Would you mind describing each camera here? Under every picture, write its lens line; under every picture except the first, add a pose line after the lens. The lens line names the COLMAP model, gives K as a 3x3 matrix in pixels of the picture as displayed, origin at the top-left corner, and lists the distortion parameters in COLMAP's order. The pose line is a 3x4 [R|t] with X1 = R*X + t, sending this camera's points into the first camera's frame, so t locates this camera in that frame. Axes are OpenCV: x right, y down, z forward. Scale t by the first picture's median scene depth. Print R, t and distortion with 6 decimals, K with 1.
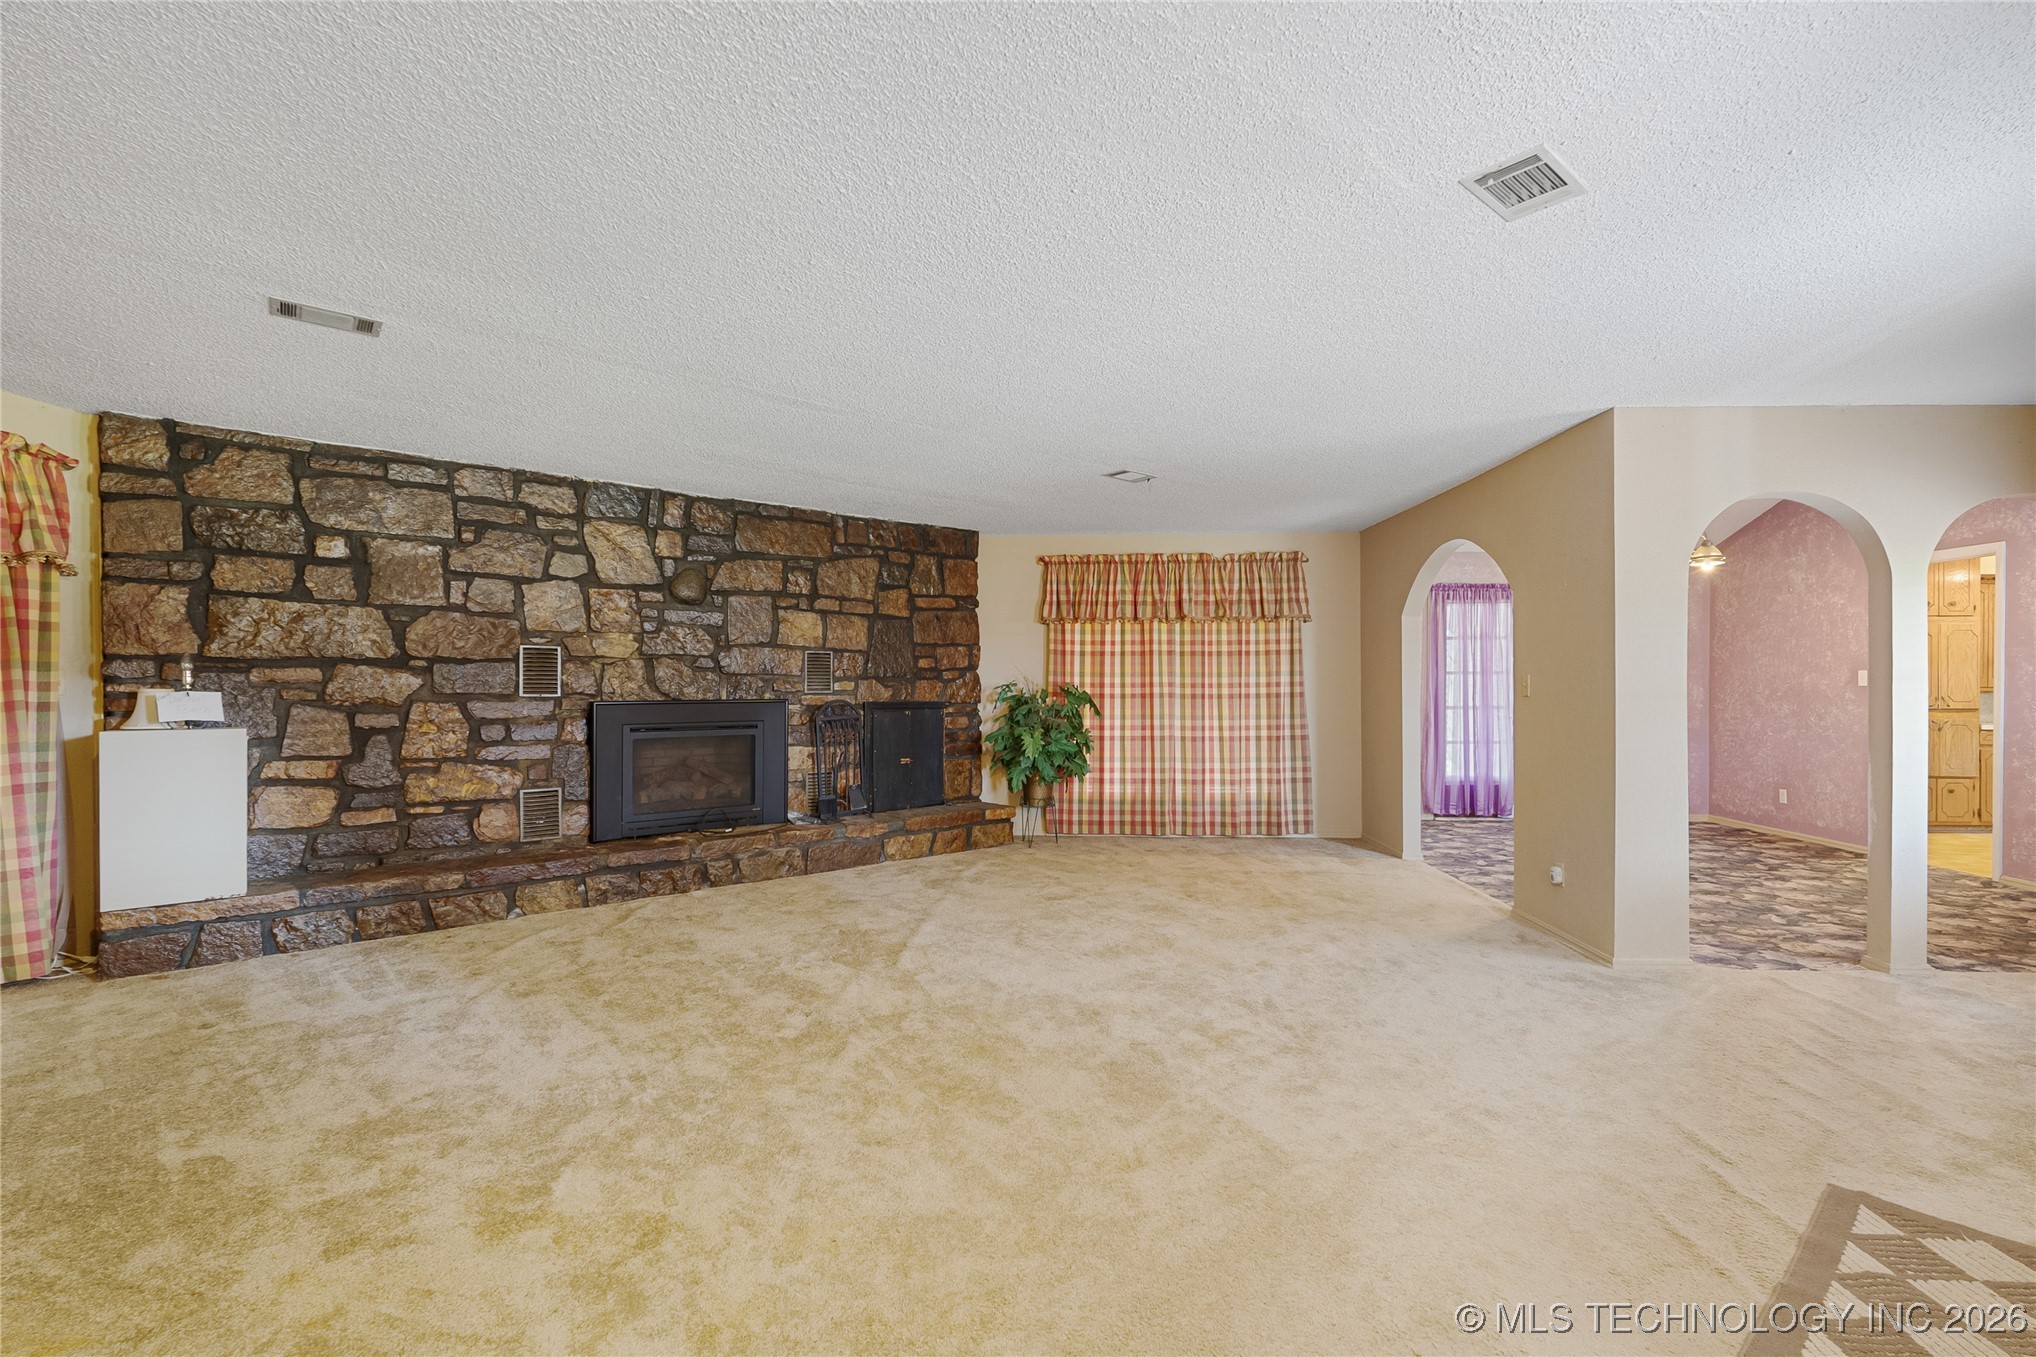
lens RADIAL K [[919.0, 0, 1031.0], [0, 919.0, 691.8], [0, 0, 1]] dist [-0.000752, -0.000228]
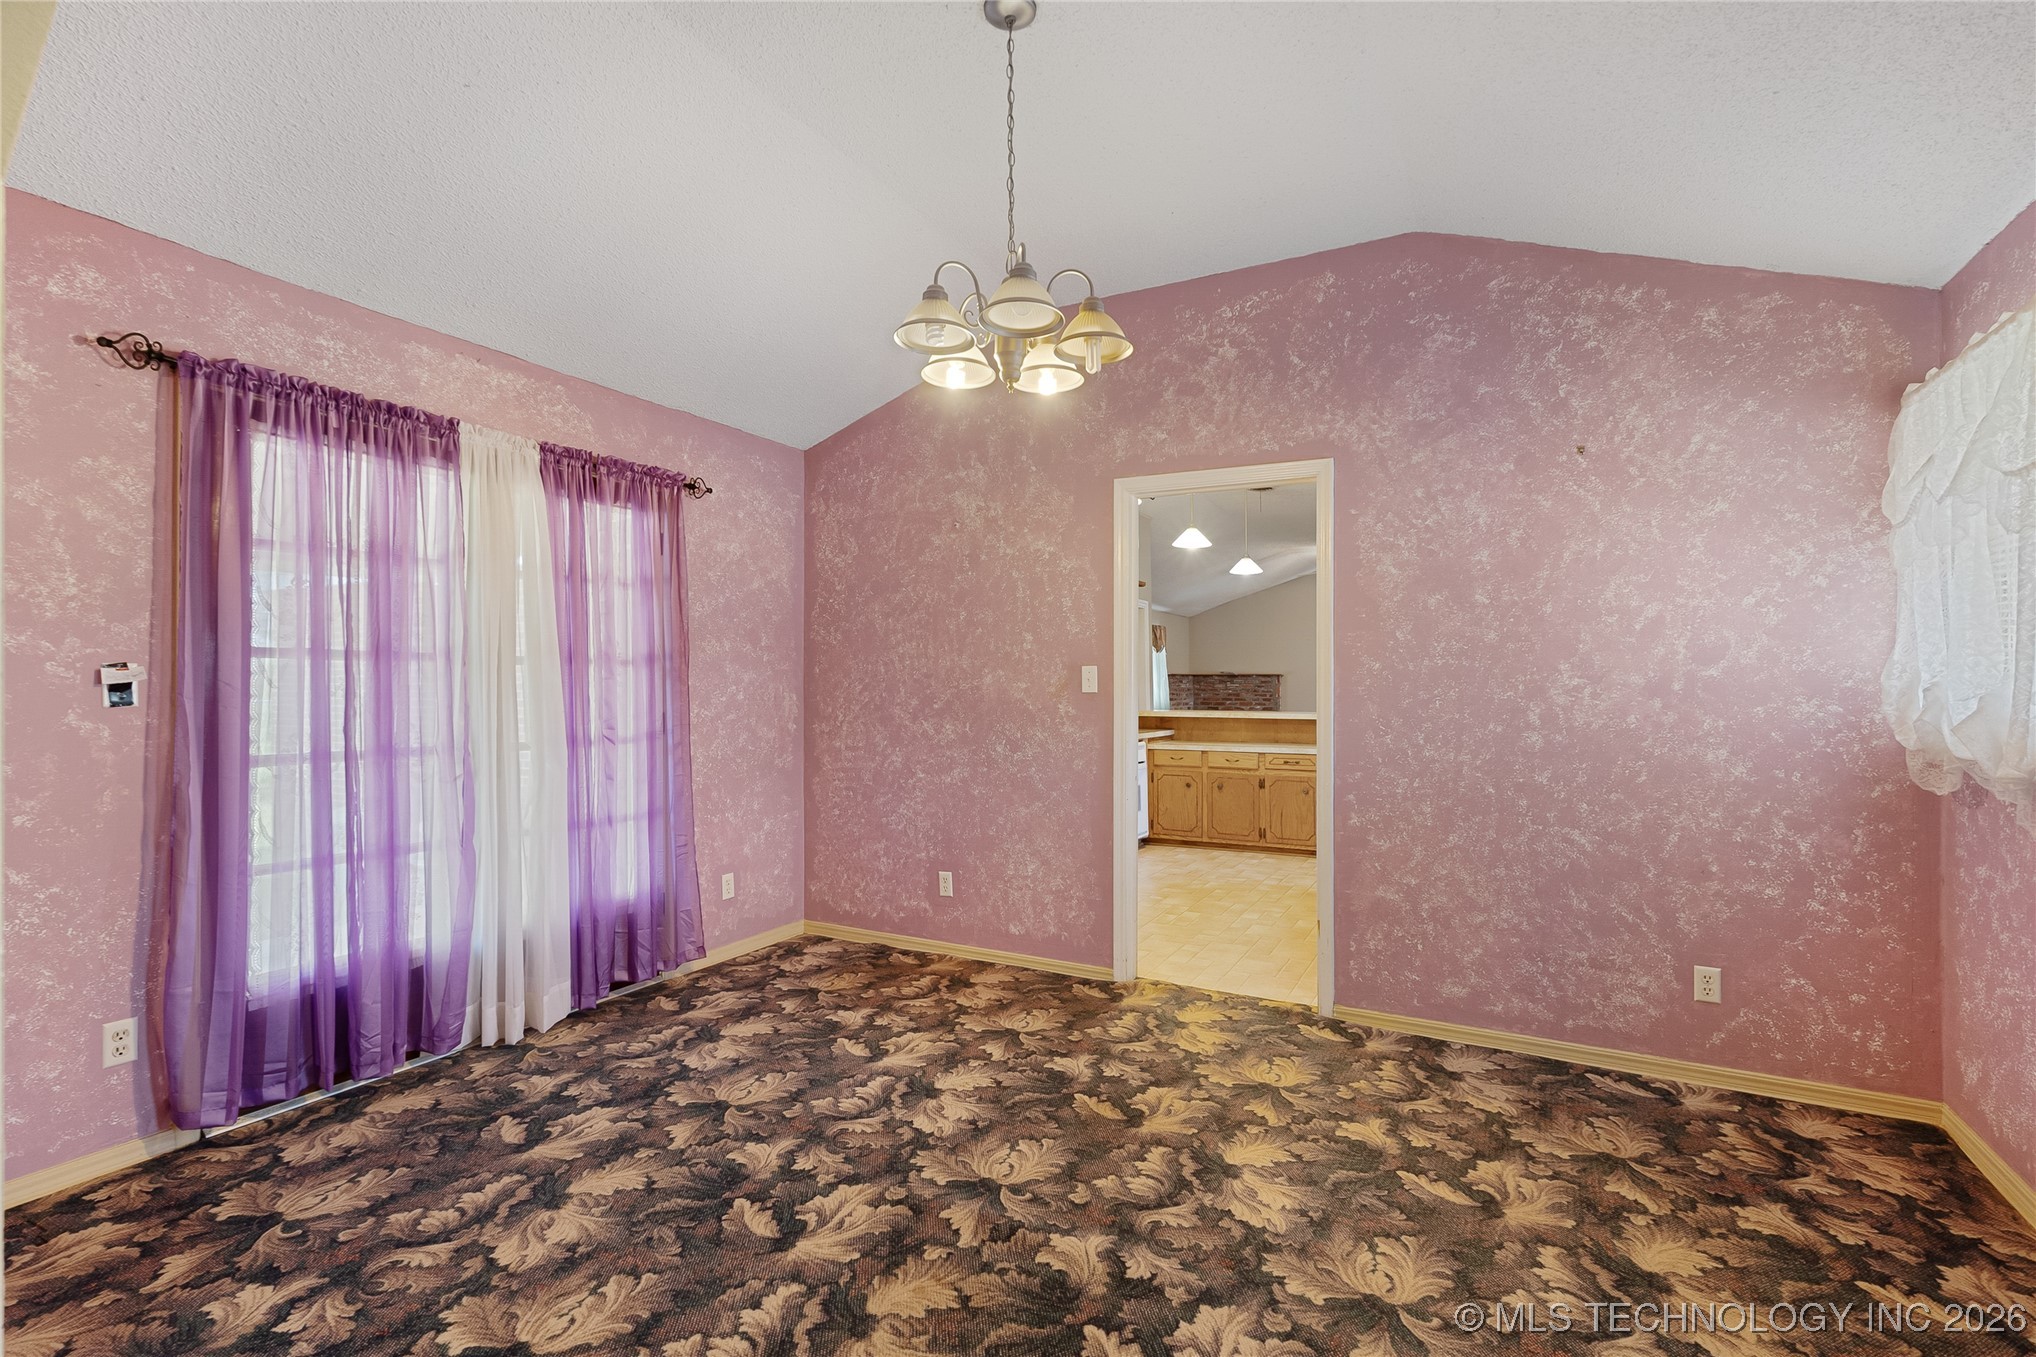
lens RADIAL K [[932.4, 0, 1027.7], [0, 932.4, 683.7], [0, 0, 1]] dist [0.001182, 0.000526]
pose [[0.434568, 0.005503, 0.900622, 0.312622], [0.002981, 0.999967, -0.007548, -0.006864], [-0.900634, 0.005964, 0.434537, 0.695368]]
